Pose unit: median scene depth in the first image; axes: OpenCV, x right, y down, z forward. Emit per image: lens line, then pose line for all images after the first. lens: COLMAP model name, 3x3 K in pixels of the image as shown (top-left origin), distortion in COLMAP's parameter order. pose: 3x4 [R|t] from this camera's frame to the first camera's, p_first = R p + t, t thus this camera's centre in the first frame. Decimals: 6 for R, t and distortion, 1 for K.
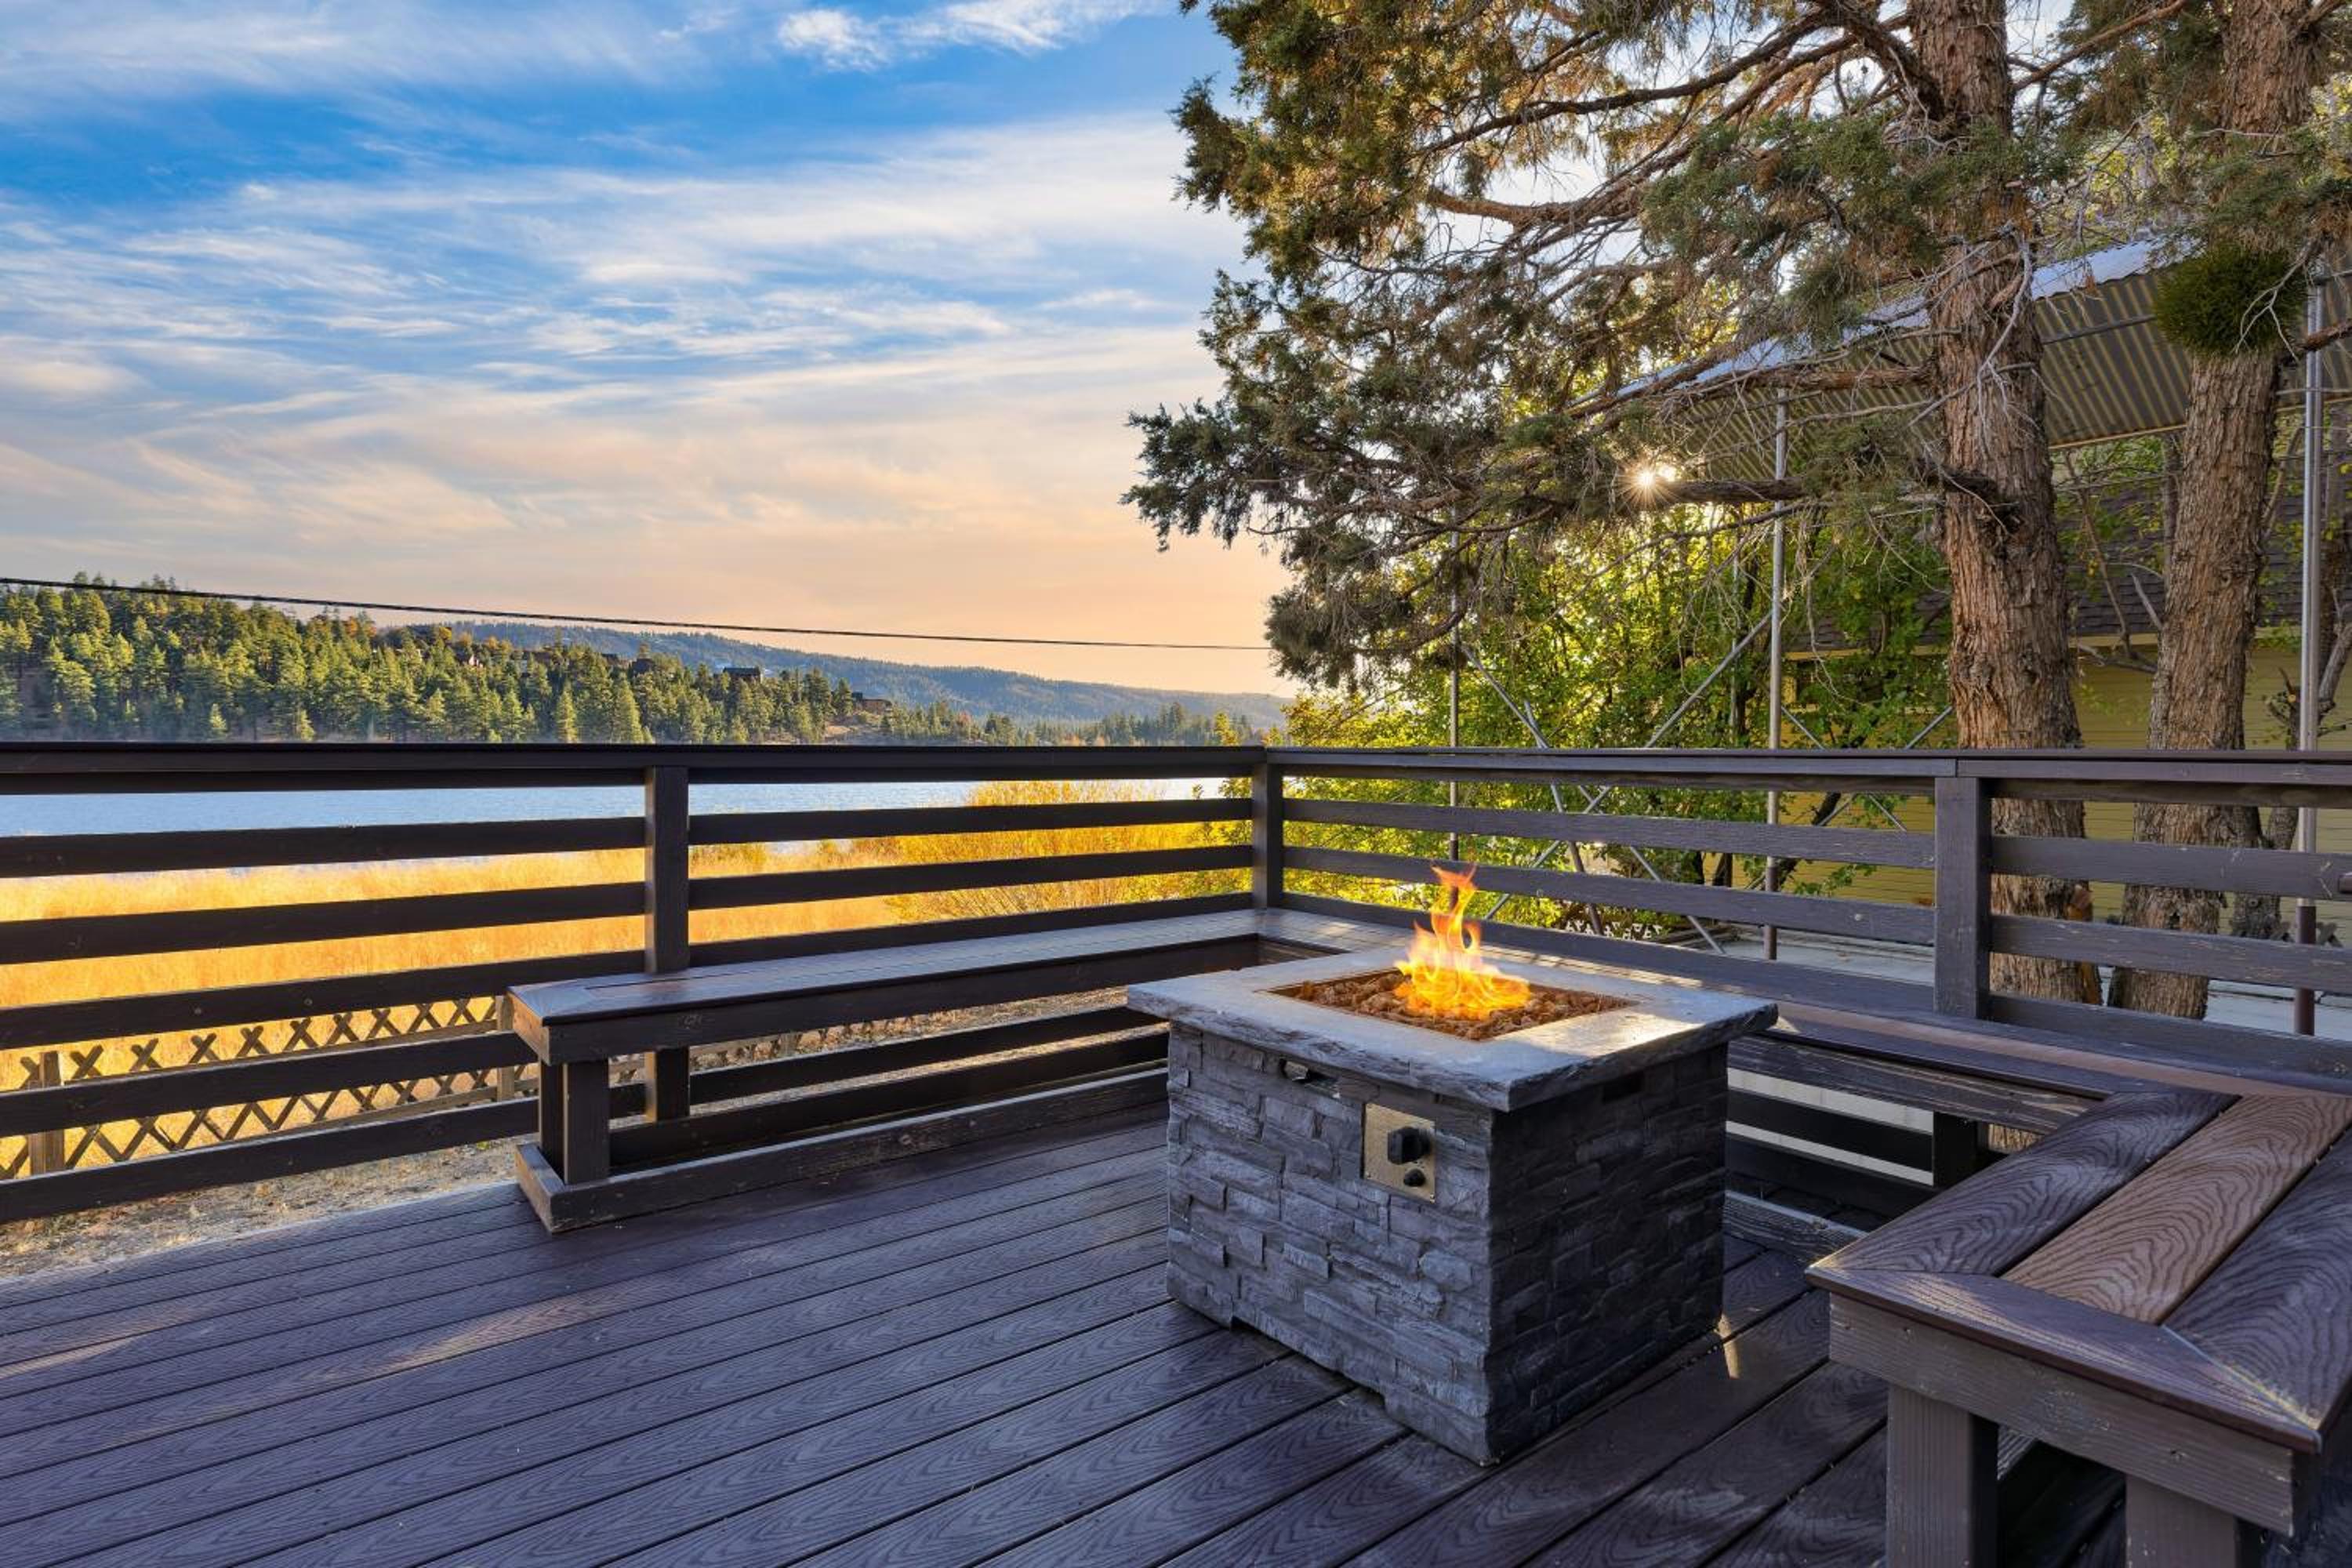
lens RADIAL K [[1165.2, 0, 1176.0], [0, 1165.2, 784.0], [0, 0, 1]] dist [0.007600, -0.002225]
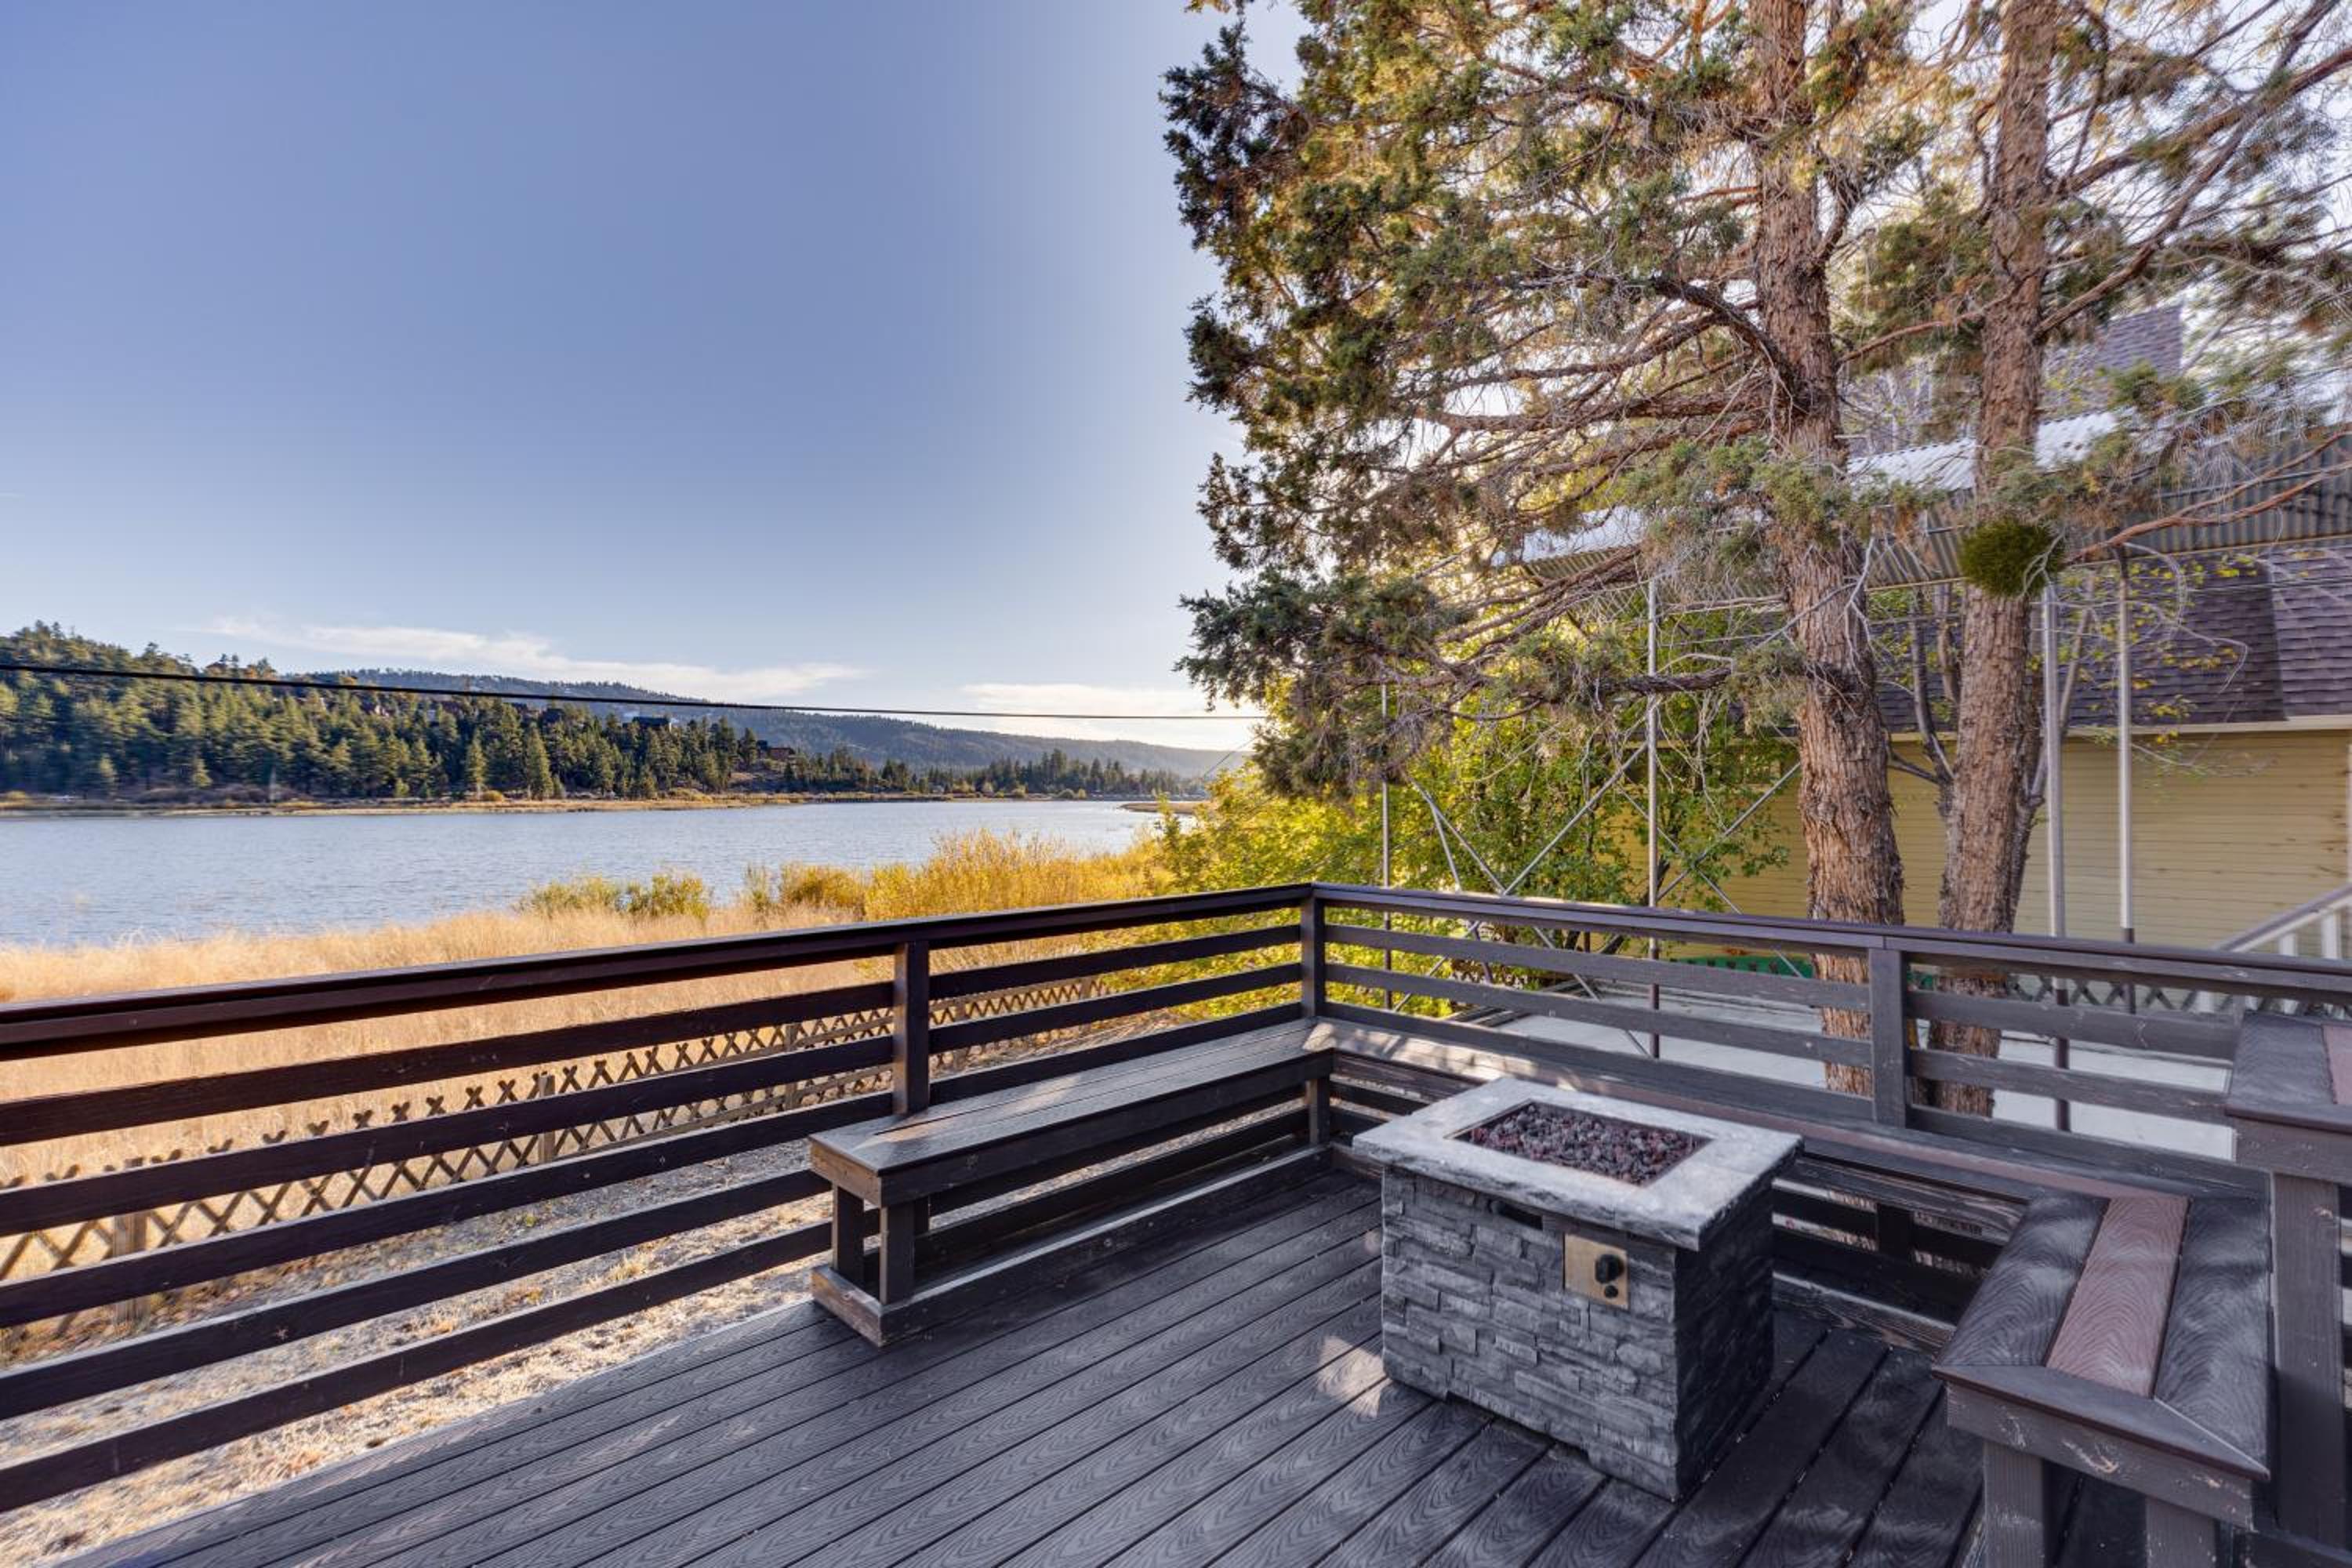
lens RADIAL K [[1070.6, 0, 1170.5], [0, 1070.6, 768.7], [0, 0, 1]] dist [0.019713, -0.004372]
pose [[0.992590, 0.009941, 0.121100, -0.372629], [-0.004491, 0.998968, -0.045194, -0.178119], [-0.121425, 0.044315, 0.991611, -0.199066]]
